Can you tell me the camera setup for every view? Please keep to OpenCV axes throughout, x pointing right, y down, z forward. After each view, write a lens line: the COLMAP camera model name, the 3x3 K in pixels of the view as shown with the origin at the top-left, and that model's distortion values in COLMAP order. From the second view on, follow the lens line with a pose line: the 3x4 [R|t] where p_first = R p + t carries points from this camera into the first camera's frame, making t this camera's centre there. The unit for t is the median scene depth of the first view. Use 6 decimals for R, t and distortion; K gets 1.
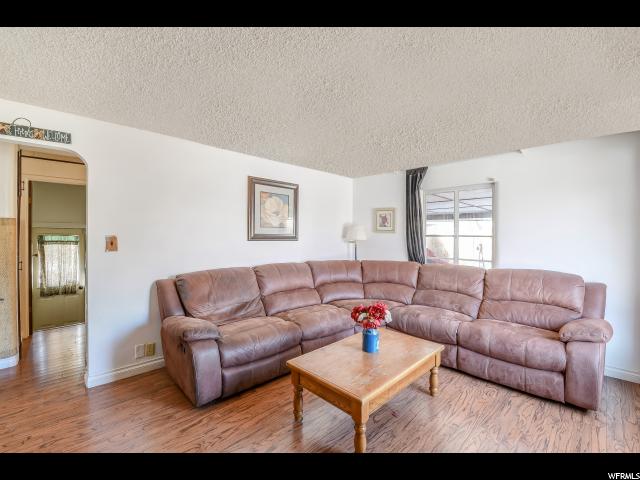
lens RADIAL K [[283.9, 0, 321.5], [0, 283.9, 229.0], [0, 0, 1]] dist [-0.001562, -0.000874]
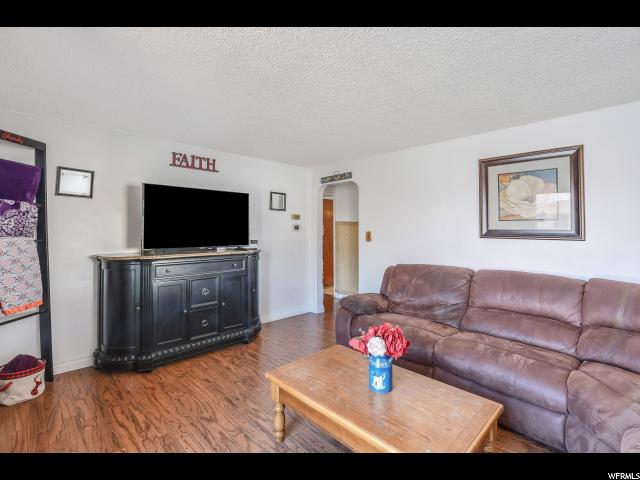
lens RADIAL K [[283.9, 0, 321.5], [0, 283.9, 229.0], [0, 0, 1]] dist [-0.001562, -0.000874]
pose [[0.029189, -0.019271, -0.999388, 0.541644], [0.007392, 0.999791, -0.019063, 0.026738], [0.999547, -0.006832, 0.029325, 0.508012]]
